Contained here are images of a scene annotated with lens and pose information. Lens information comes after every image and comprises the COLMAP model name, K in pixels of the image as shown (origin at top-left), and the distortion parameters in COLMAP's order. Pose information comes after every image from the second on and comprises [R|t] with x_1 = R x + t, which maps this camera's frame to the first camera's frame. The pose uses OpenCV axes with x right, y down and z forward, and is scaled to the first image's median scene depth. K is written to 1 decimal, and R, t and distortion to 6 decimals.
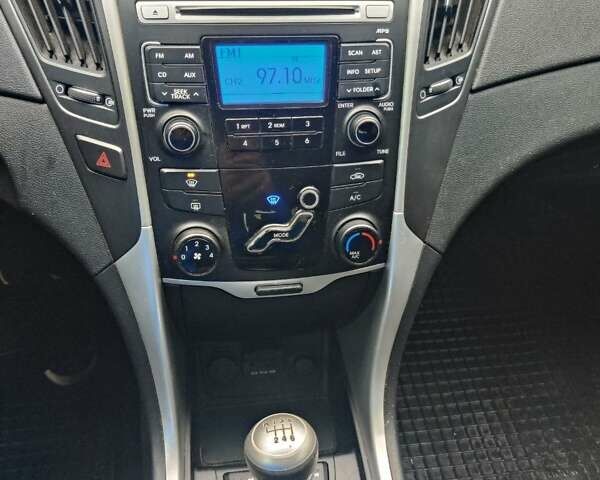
lens RADIAL K [[536.7, 0, 300.0], [0, 536.7, 240.0], [0, 0, 1]] dist [0.010262, 0.003029]
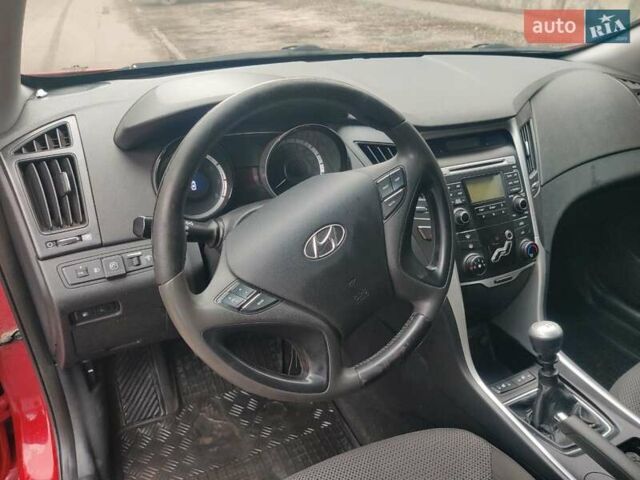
lens RADIAL K [[512.0, 0, 301.9], [0, 512.0, 241.6], [0, 0, 1]] dist [0.005792, -0.044908]
pose [[0.949927, -0.179054, 0.256083, -1.450504], [0.246124, 0.933670, -0.260159, 0.314208], [-0.192515, 0.310160, 0.930988, -0.925421]]
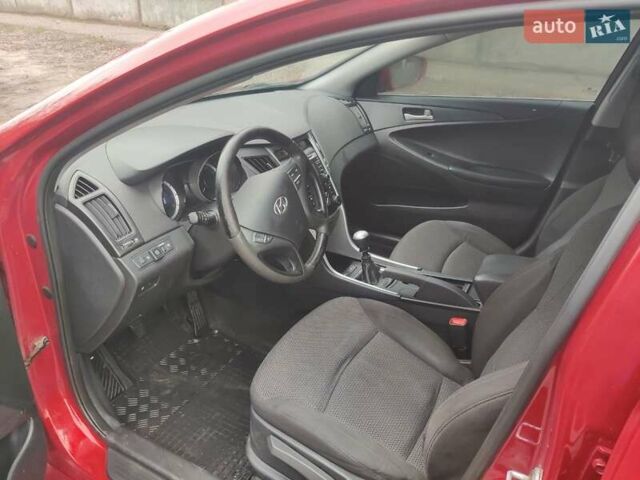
lens RADIAL K [[512.0, 0, 301.9], [0, 512.0, 241.6], [0, 0, 1]] dist [0.005792, -0.044908]
pose [[0.612483, -0.380079, 0.693112, -3.180049], [0.574364, 0.816409, -0.059859, 0.370691], [-0.543112, 0.434761, 0.718340, -1.724158]]
